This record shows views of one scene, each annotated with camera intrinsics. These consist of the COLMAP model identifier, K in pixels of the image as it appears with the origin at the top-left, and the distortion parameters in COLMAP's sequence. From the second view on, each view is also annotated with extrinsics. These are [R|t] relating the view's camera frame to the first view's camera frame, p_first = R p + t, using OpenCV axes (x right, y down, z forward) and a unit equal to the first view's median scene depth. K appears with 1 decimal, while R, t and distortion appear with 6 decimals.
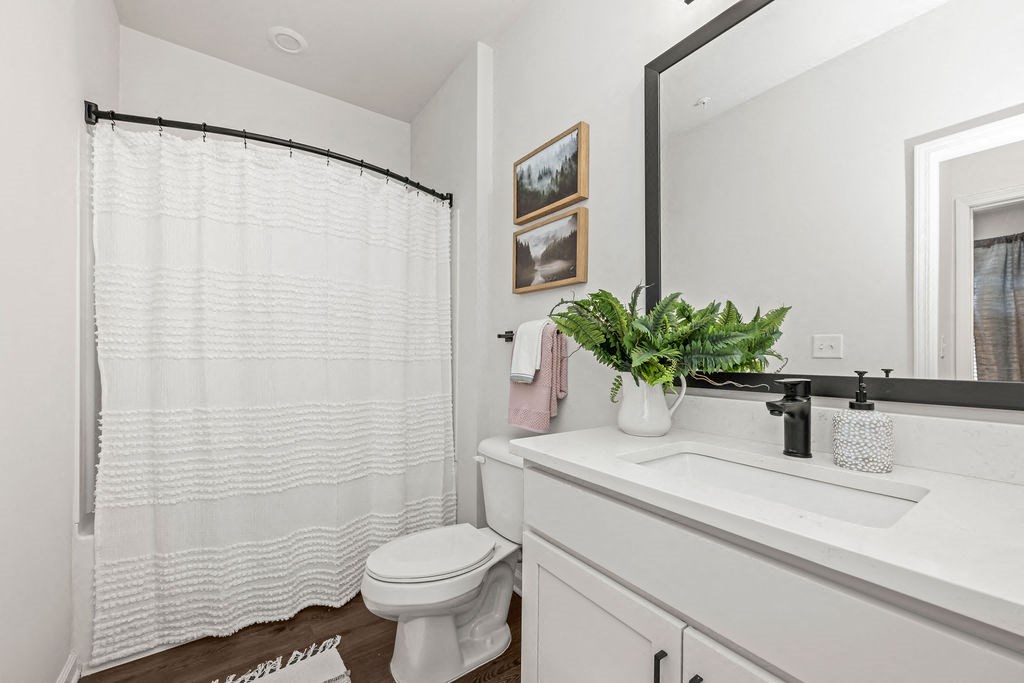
lens RADIAL K [[412.9, 0, 507.2], [0, 412.9, 349.4], [0, 0, 1]] dist [-0.002788, 0.000136]
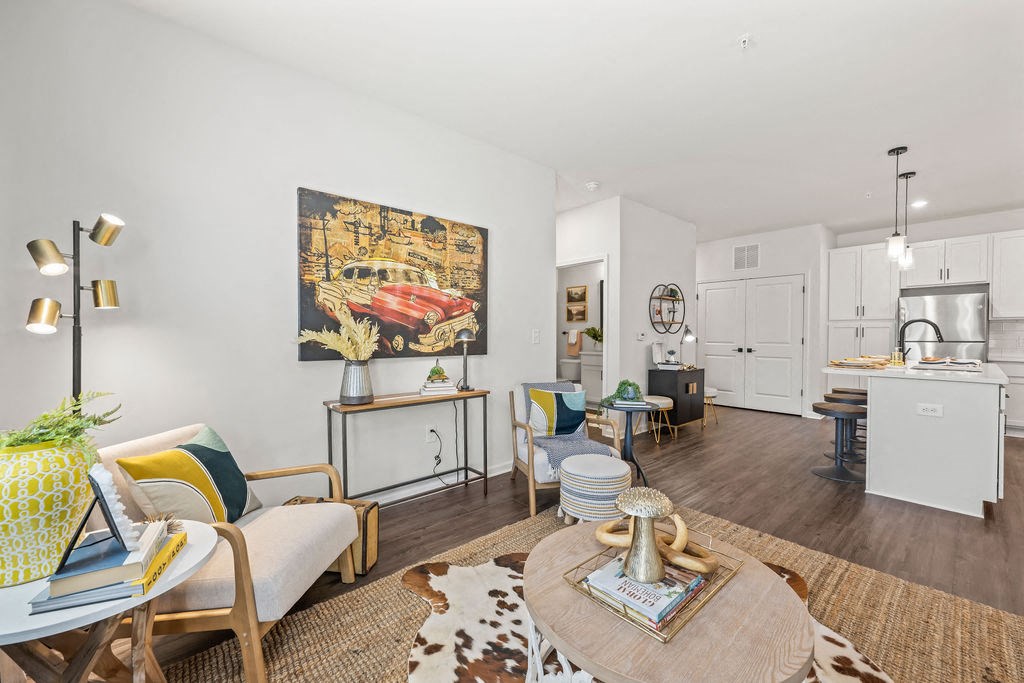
lens RADIAL K [[412.9, 0, 507.6], [0, 412.9, 339.9], [0, 0, 1]] dist [-0.002788, 0.000136]
pose [[0.994279, -0.004619, 0.106717, -1.108567], [0.002794, 0.999847, 0.017250, -0.042709], [-0.106781, -0.016853, 0.994140, -3.248475]]
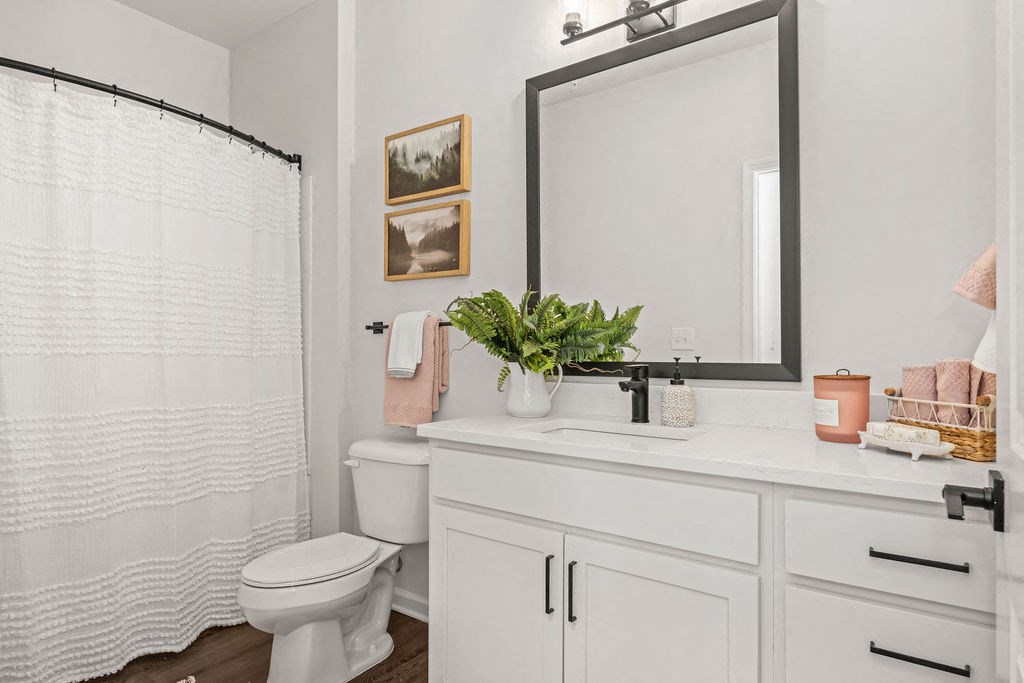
lens RADIAL K [[583.3, 0, 514.0], [0, 583.3, 341.1], [0, 0, 1]] dist [0.000217, -0.000590]
pose [[0.942215, -0.001193, 0.335006, -0.174324], [0.001348, 0.999999, -0.000230, -0.002478], [-0.335005, 0.000668, 0.942216, -0.357917]]
